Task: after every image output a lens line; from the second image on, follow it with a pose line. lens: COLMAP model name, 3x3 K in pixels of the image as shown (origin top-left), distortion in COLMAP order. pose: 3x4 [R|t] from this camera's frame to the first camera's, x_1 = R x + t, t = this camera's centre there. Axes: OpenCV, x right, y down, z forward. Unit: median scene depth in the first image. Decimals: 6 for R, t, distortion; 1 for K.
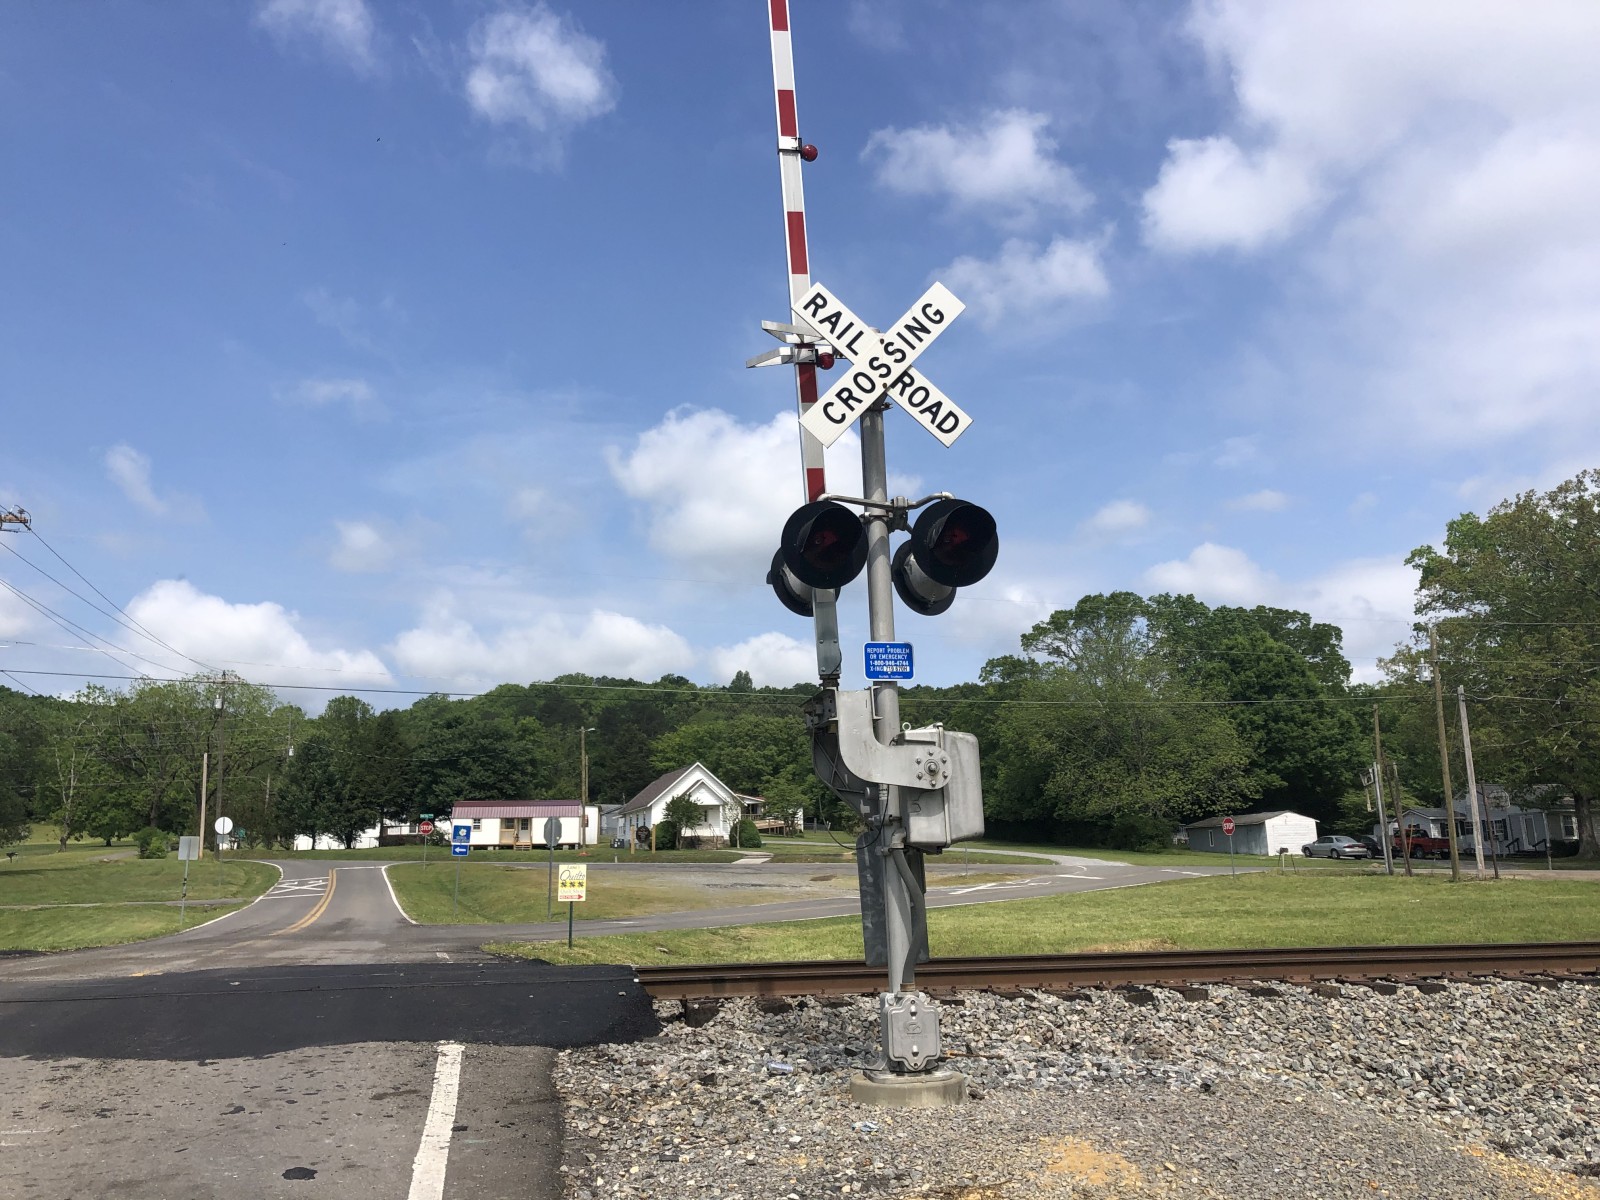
lens RADIAL K [[1314.7, 0, 801.7], [0, 1314.7, 590.1], [0, 0, 1]] dist [0.111416, -0.274435]
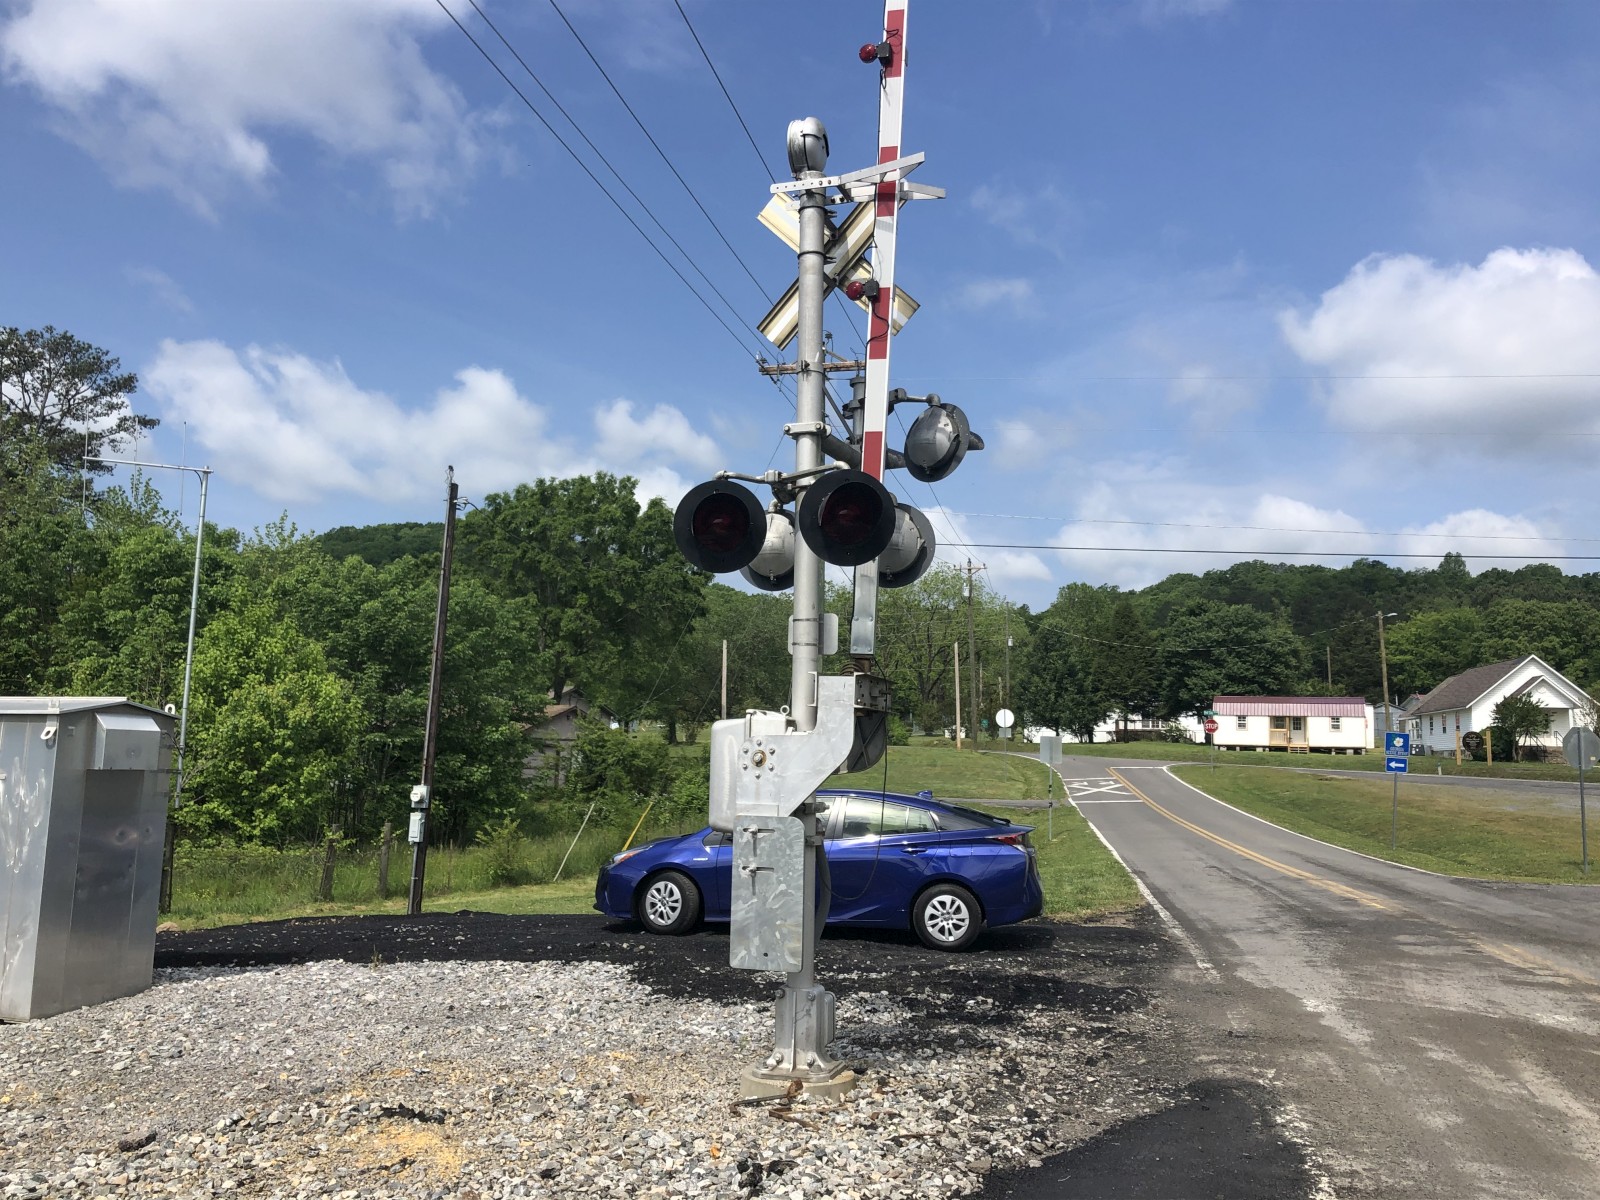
lens RADIAL K [[1324.6, 0, 794.4], [0, 1324.6, 597.6], [0, 0, 1]] dist [0.003582, 0.019620]
pose [[0.886646, -0.017231, -0.462127, -0.244428], [0.056797, 0.995798, 0.071842, 0.031765], [0.458947, -0.089946, 0.883899, 0.212608]]
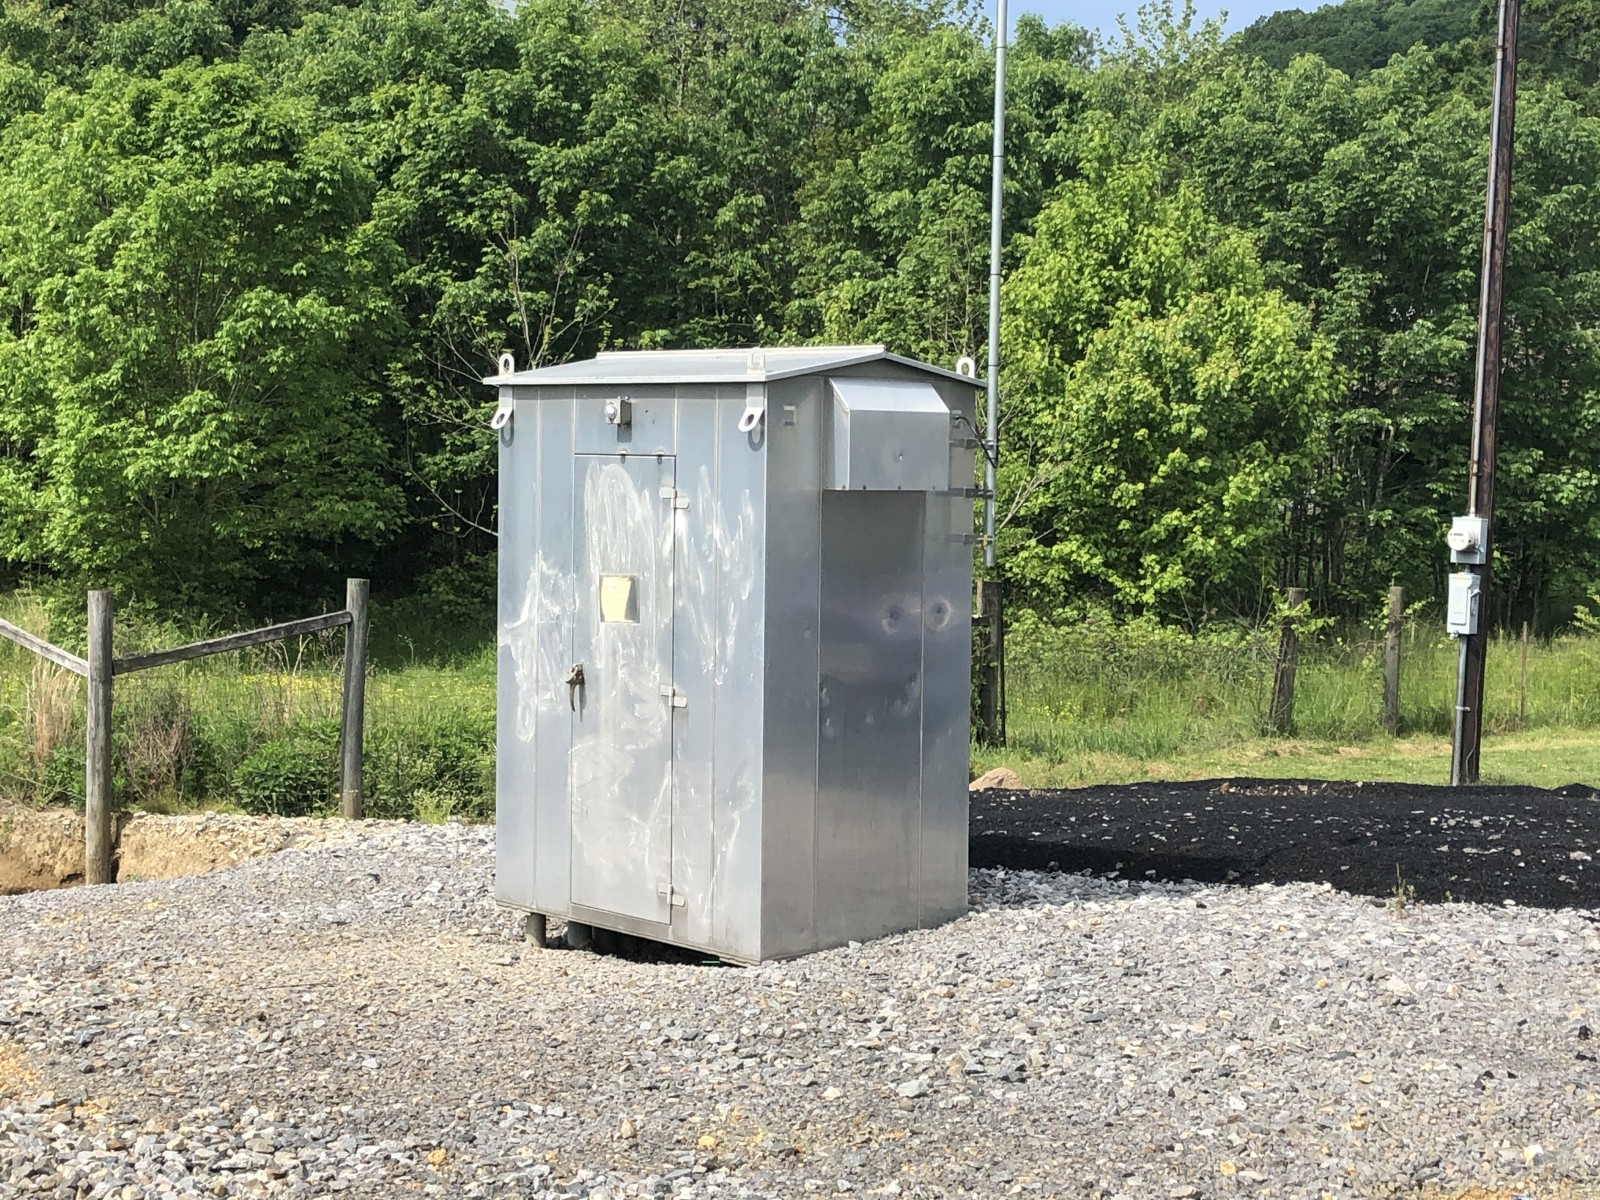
lens RADIAL K [[2571.3, 0, 796.3], [0, 2571.3, 536.4], [0, 0, 1]] dist [0.240406, -1.168719]
pose [[0.543811, 0.059350, -0.837107, -0.277086], [0.151012, 0.974293, 0.167178, 0.037812], [0.825509, -0.217327, 0.520868, 0.240838]]
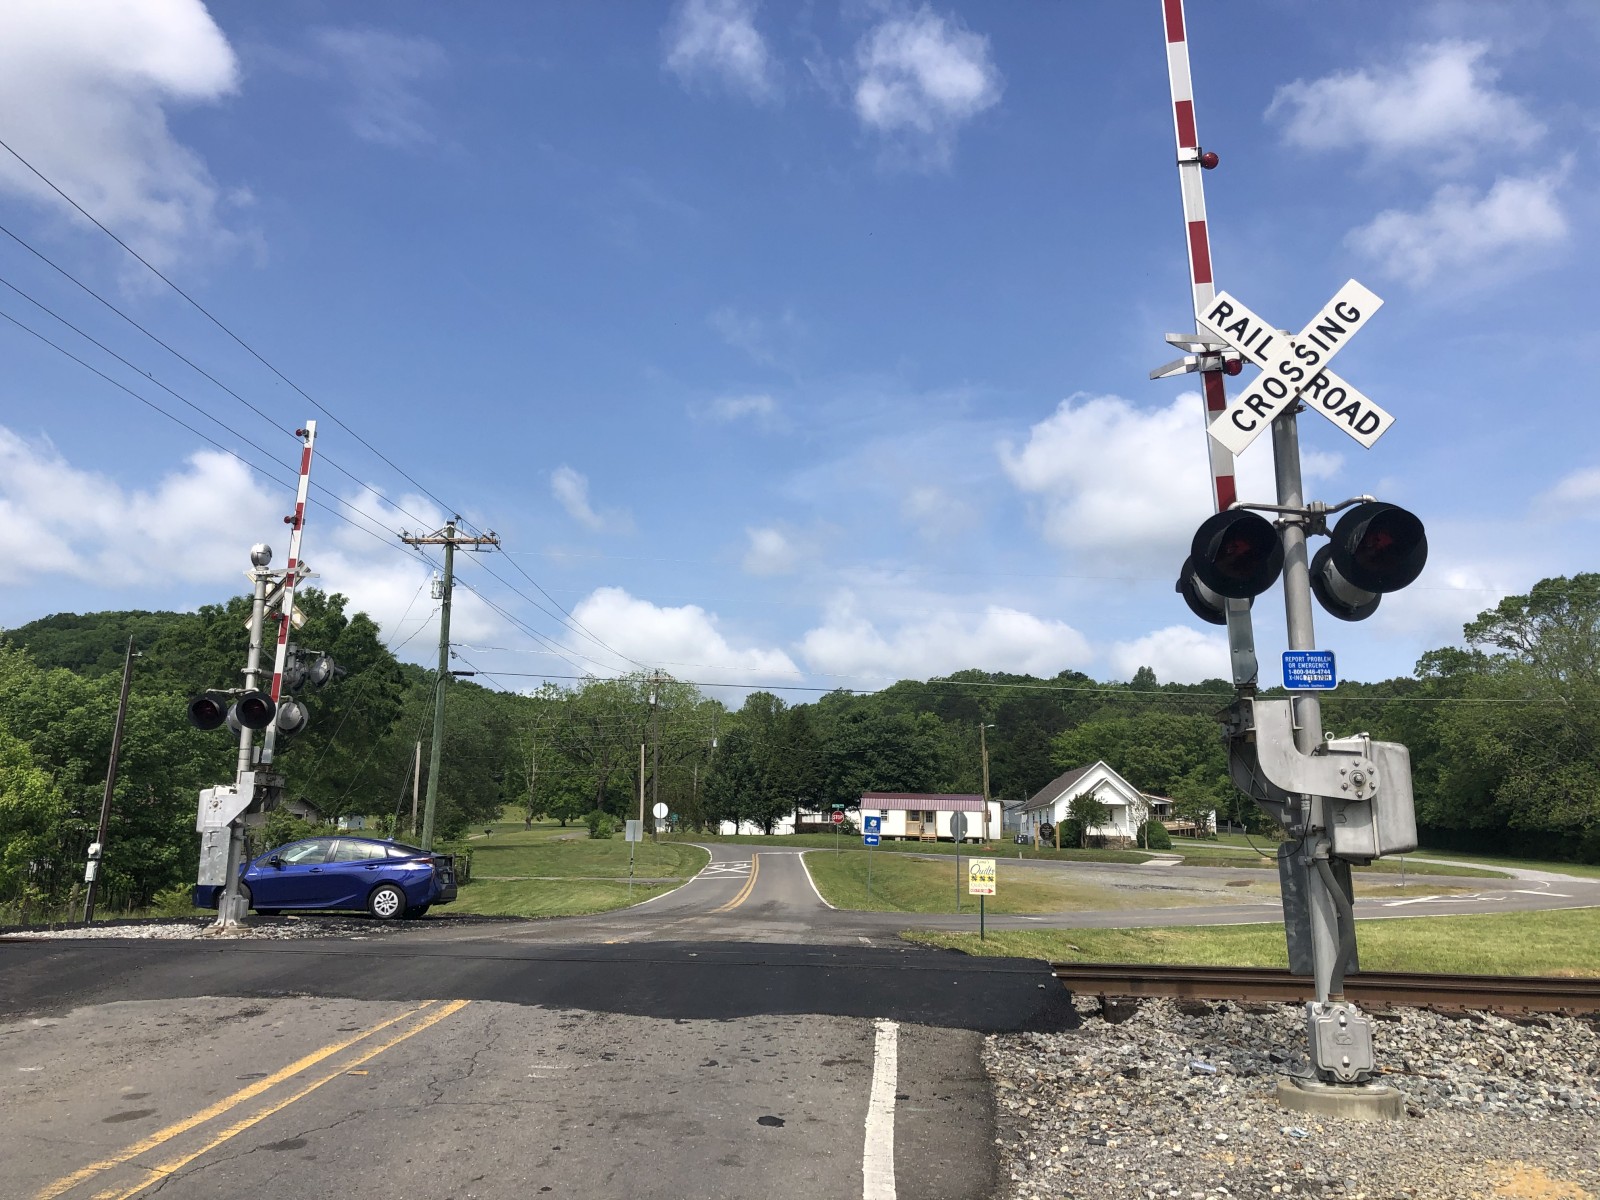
lens RADIAL K [[1324.6, 0, 794.4], [0, 1324.6, 597.6], [0, 0, 1]] dist [0.003582, 0.019620]
pose [[0.954374, -0.022937, -0.297733, -0.000811], [0.025856, 0.999648, 0.005867, -0.003090], [0.297494, -0.013297, 0.954631, -0.012152]]
